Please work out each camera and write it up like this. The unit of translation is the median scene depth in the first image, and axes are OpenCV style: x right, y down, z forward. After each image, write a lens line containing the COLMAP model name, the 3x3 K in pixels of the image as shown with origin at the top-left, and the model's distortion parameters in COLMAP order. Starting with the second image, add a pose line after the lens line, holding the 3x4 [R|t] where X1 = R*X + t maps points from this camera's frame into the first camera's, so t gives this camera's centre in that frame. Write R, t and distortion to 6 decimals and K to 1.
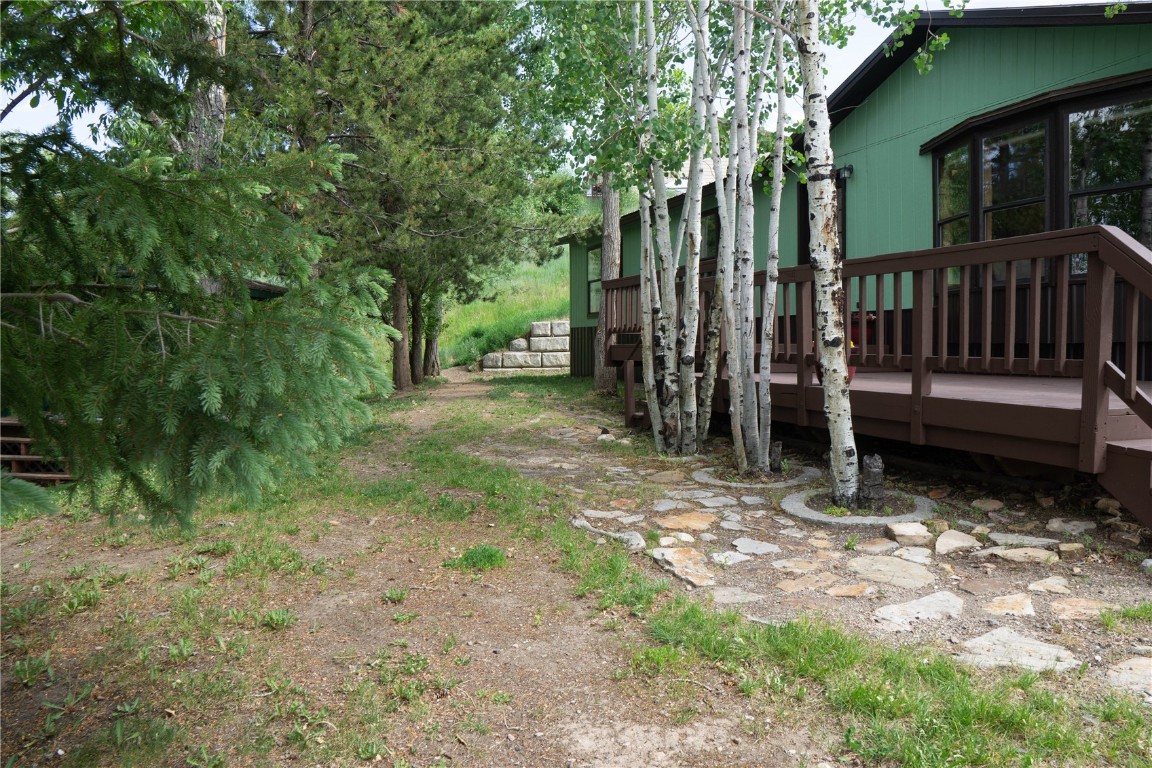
lens RADIAL K [[806.0, 0, 568.4], [0, 806.0, 384.5], [0, 0, 1]] dist [-0.111531, 0.073174]
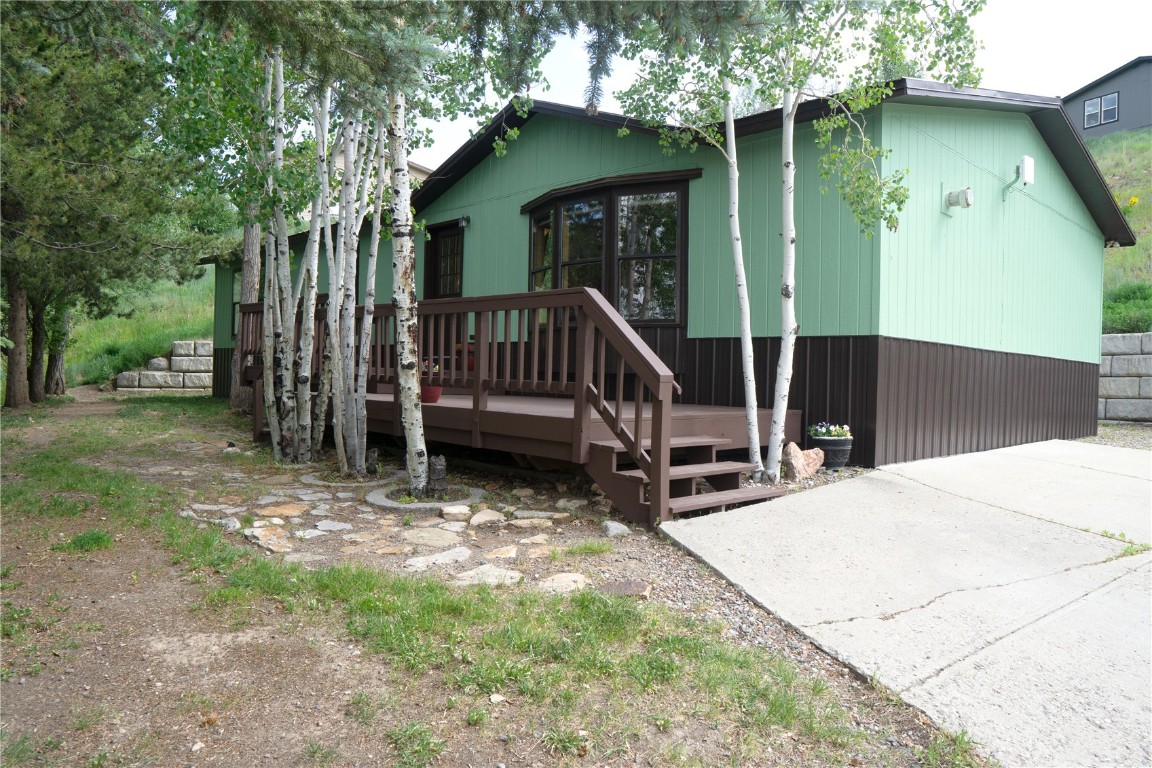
lens RADIAL K [[806.0, 0, 568.4], [0, 806.0, 384.5], [0, 0, 1]] dist [-0.111531, 0.073174]
pose [[0.916111, 0.023107, 0.400258, 0.048318], [-0.009552, 0.999312, -0.035829, 0.016183], [-0.400810, 0.029000, 0.915702, -0.217520]]
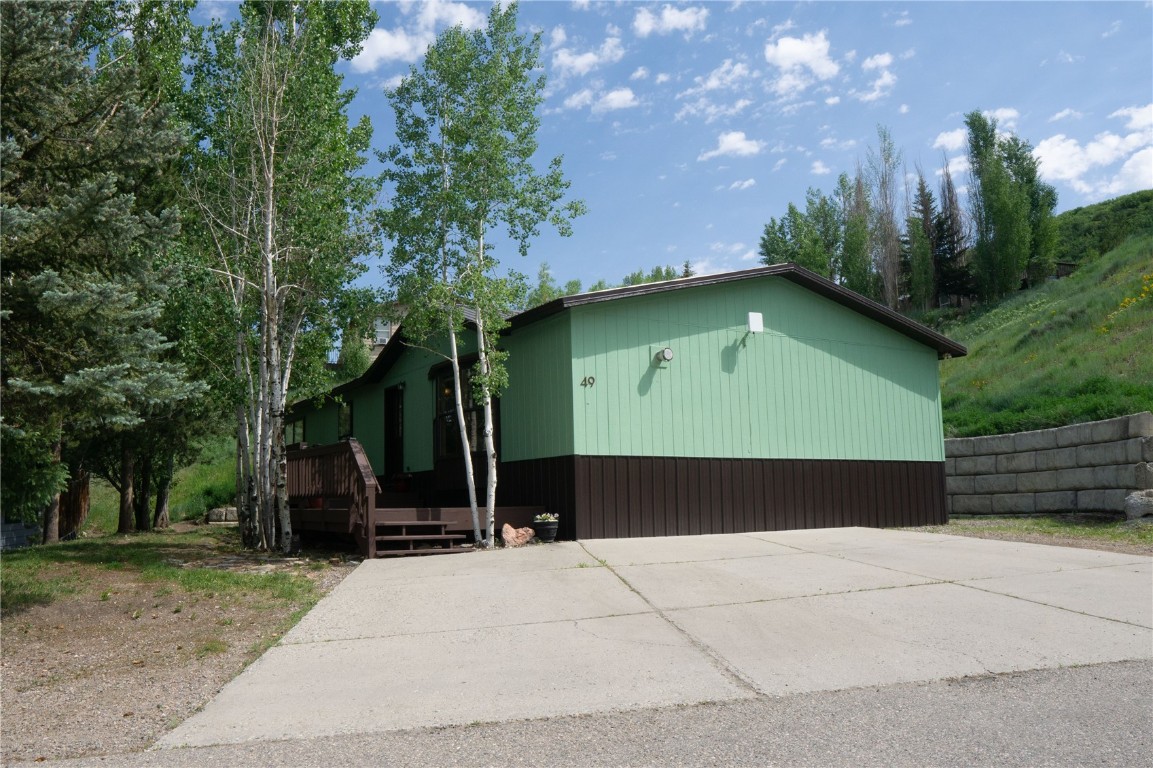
lens RADIAL K [[924.1, 0, 516.6], [0, 924.1, 384.6], [0, 0, 1]] dist [-0.131097, 0.127516]
pose [[0.987397, 0.011584, 0.157841, 0.494789], [0.017699, 0.982980, -0.182856, 0.132862], [-0.157273, 0.183345, 0.970387, -1.492957]]
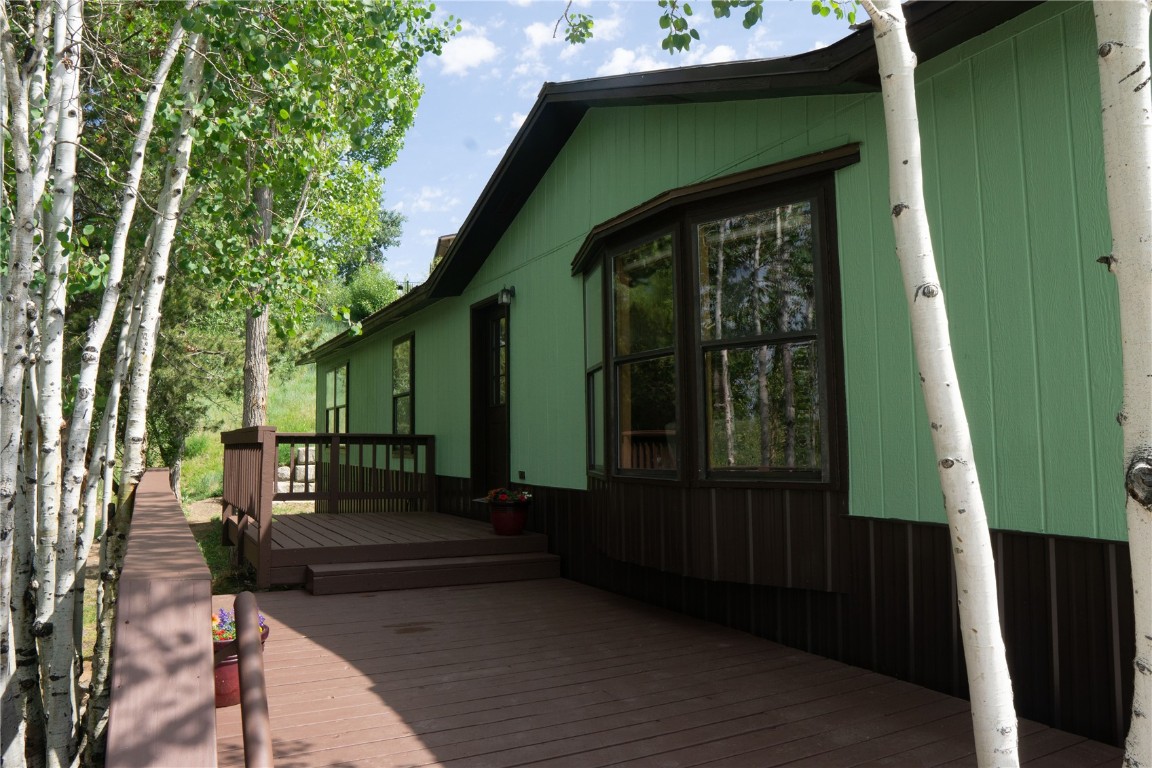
lens RADIAL K [[806.0, 0, 568.4], [0, 806.0, 384.5], [0, 0, 1]] dist [-0.111531, 0.073174]
pose [[0.991148, 0.007070, 0.132573, 0.534607], [0.009042, 0.992667, -0.120540, -0.160112], [-0.132453, 0.120672, 0.983816, 0.435959]]
